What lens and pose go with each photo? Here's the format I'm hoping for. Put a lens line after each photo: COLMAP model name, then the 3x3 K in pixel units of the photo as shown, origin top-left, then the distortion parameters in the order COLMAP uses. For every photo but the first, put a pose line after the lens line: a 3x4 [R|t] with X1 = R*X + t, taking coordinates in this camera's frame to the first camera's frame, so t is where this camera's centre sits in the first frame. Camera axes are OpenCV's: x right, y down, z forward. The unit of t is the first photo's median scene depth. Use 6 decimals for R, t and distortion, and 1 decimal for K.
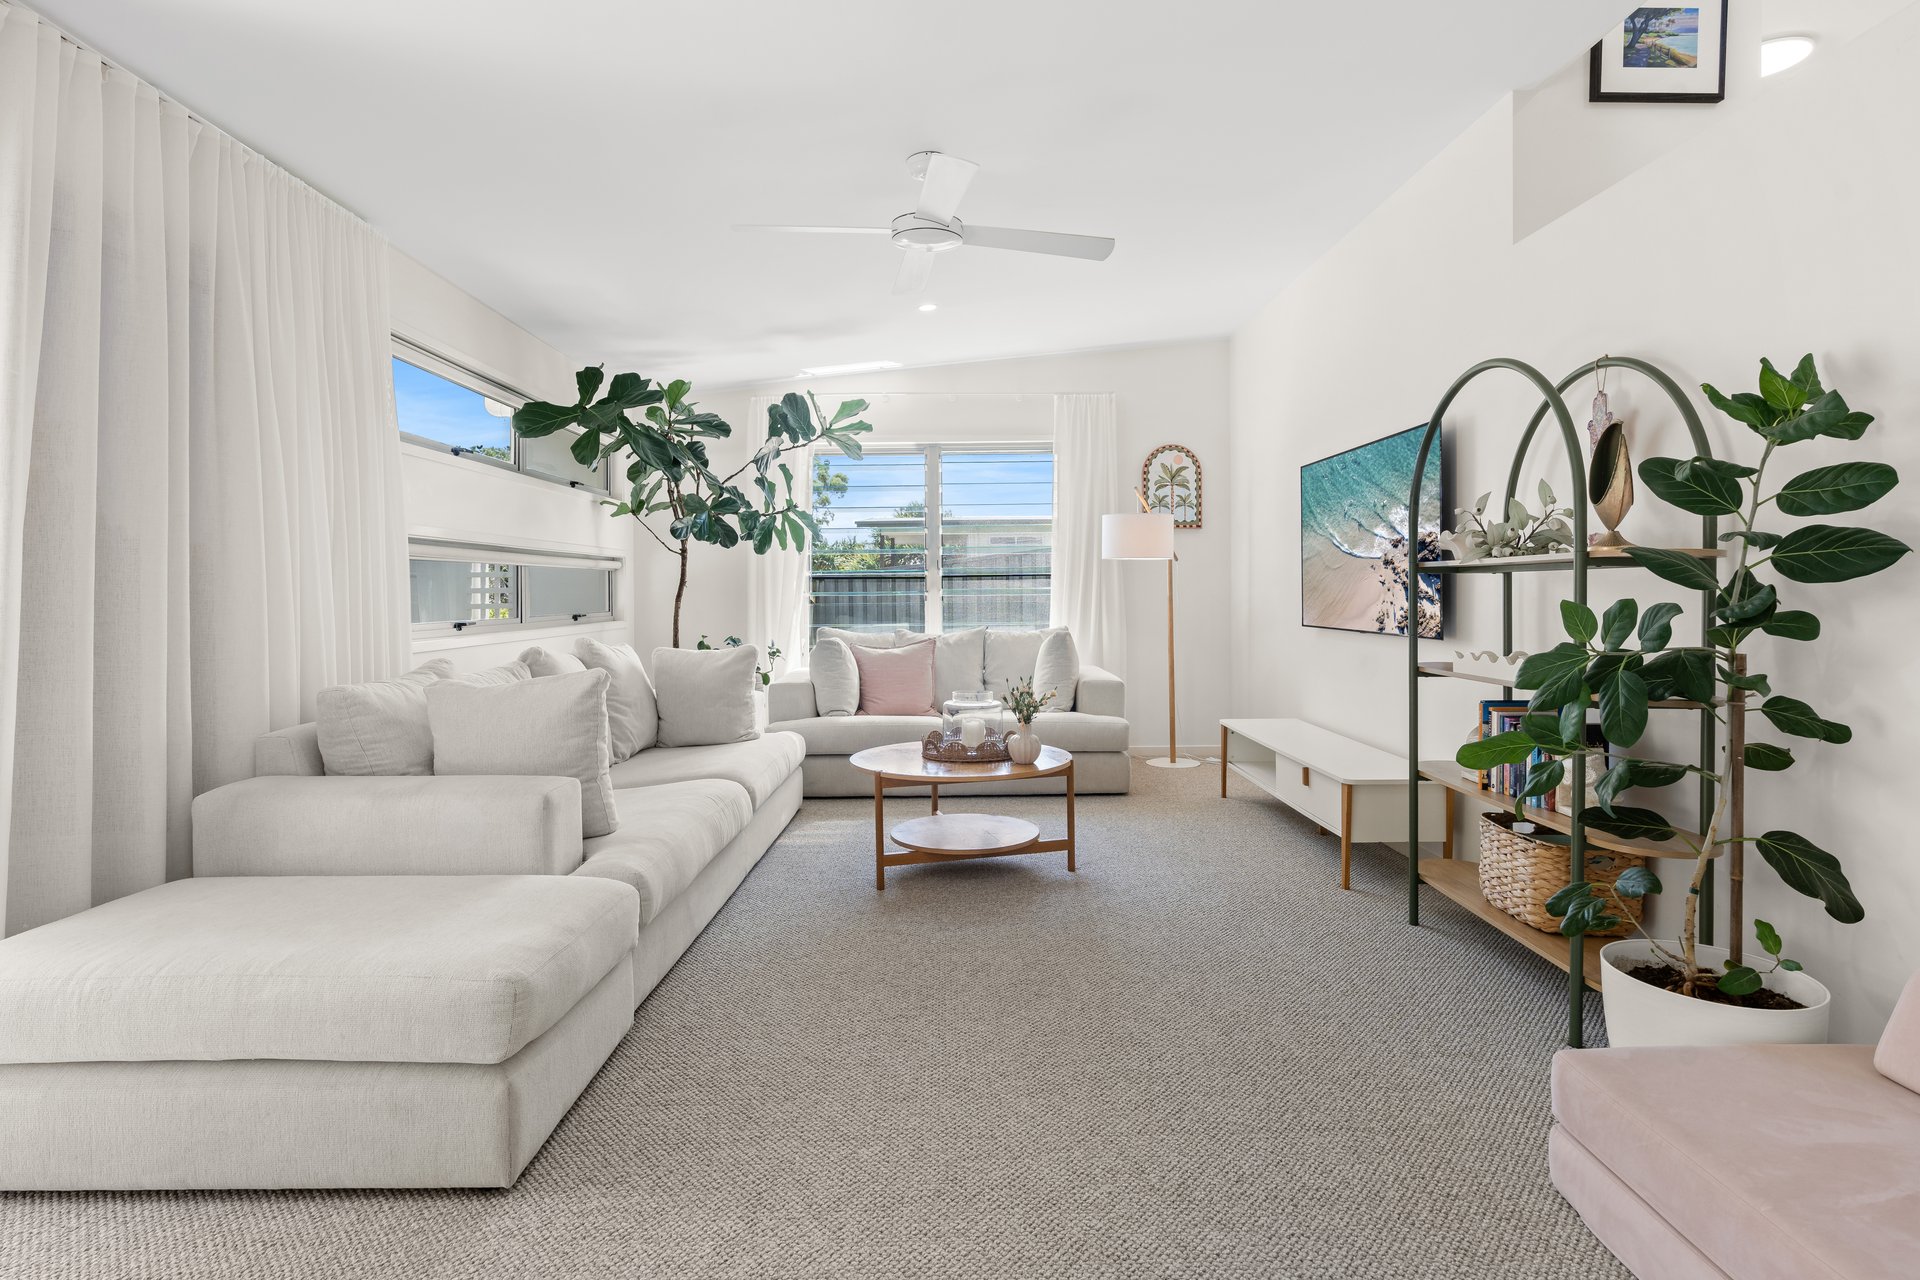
lens RADIAL K [[987.2, 0, 960.0], [0, 987.2, 640.0], [0, 0, 1]] dist [-0.001953, -0.001244]
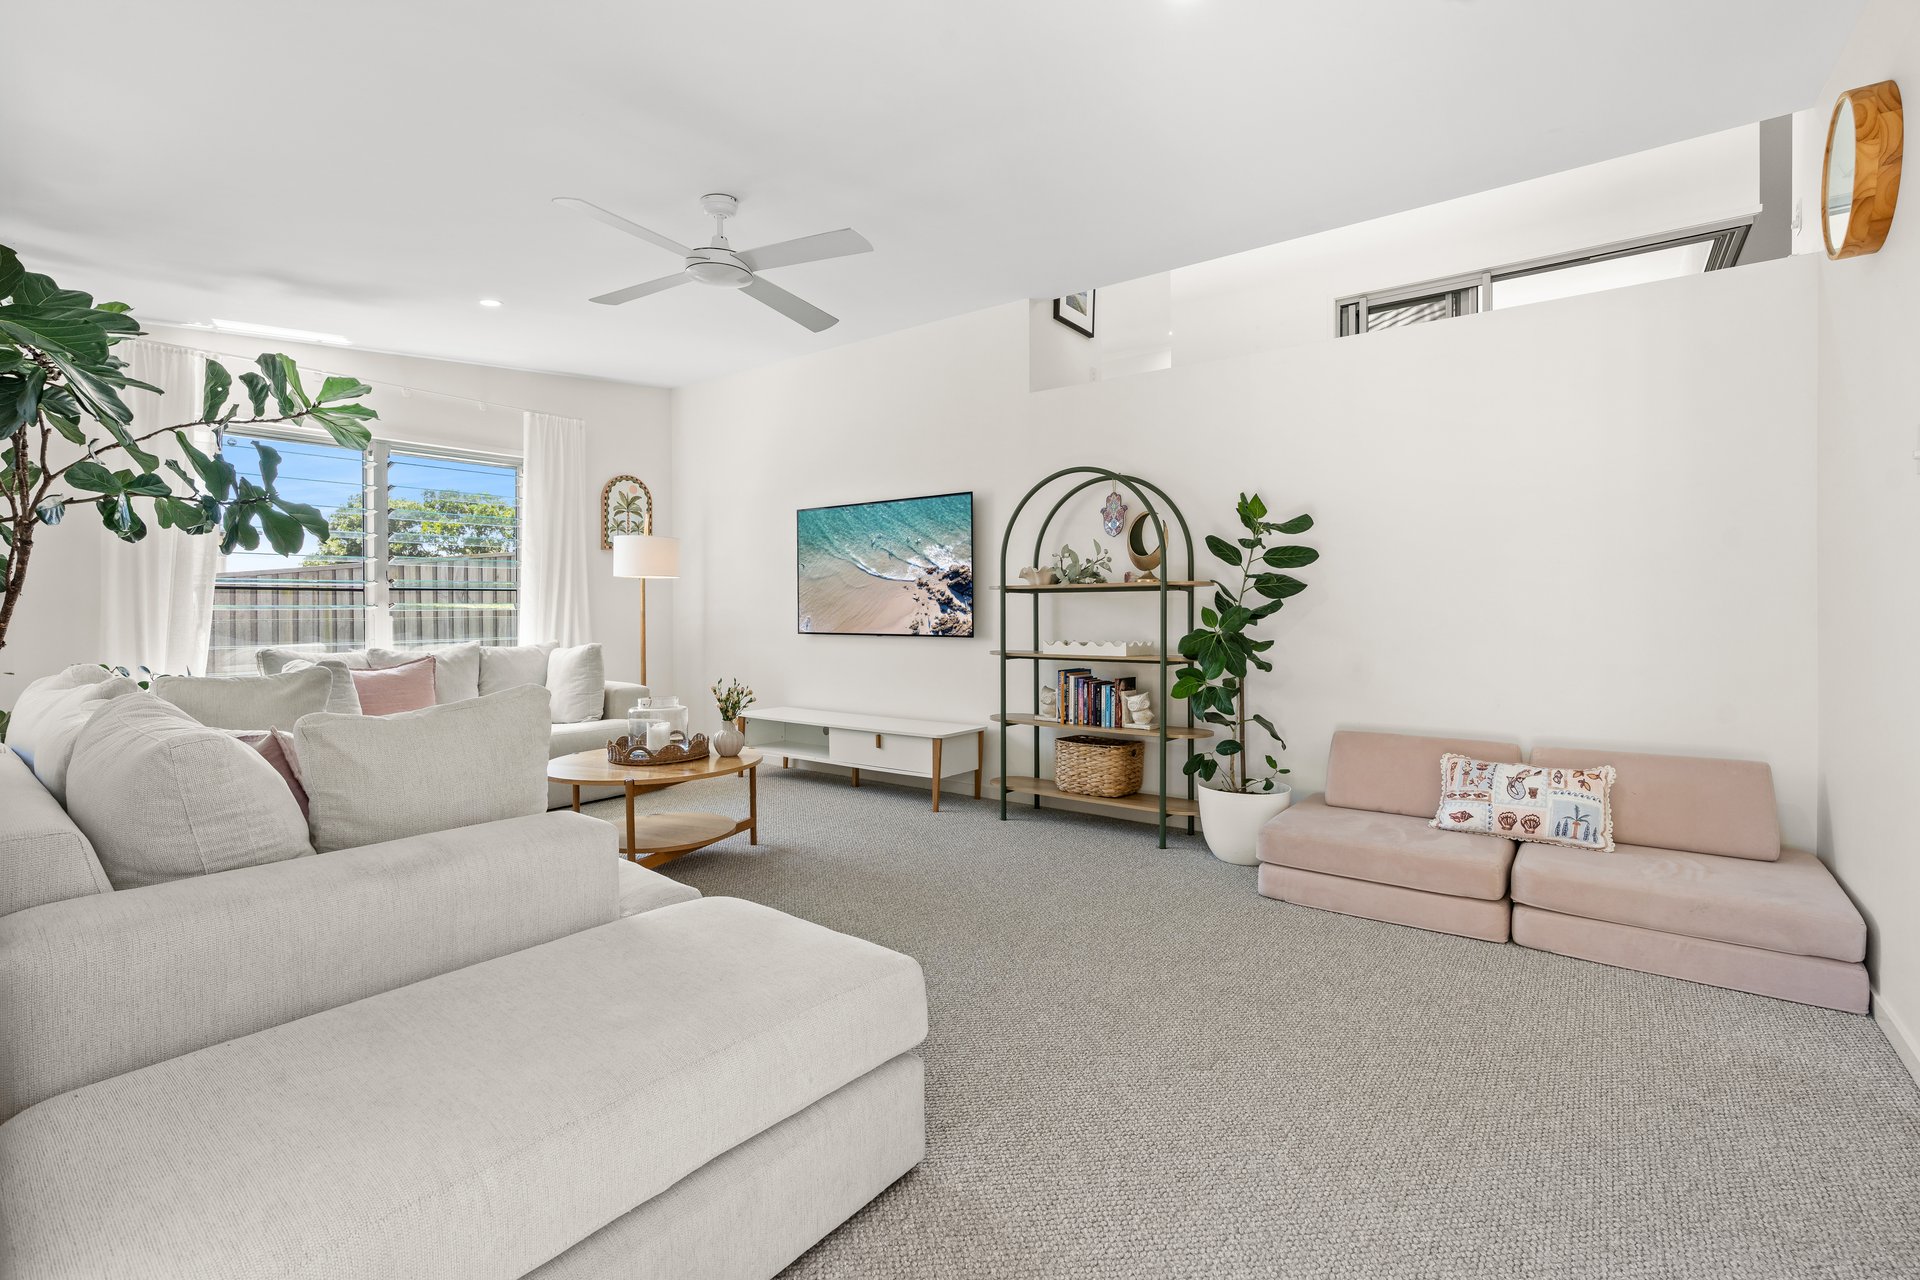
lens RADIAL K [[859.1, 0, 961.2], [0, 859.1, 652.0], [0, 0, 1]] dist [-0.000348, 0.000166]
pose [[0.608348, -0.033281, 0.792973, -0.389239], [0.038337, 0.999186, 0.012524, 0.003565], [-0.792744, 0.022781, 0.609129, 0.138602]]
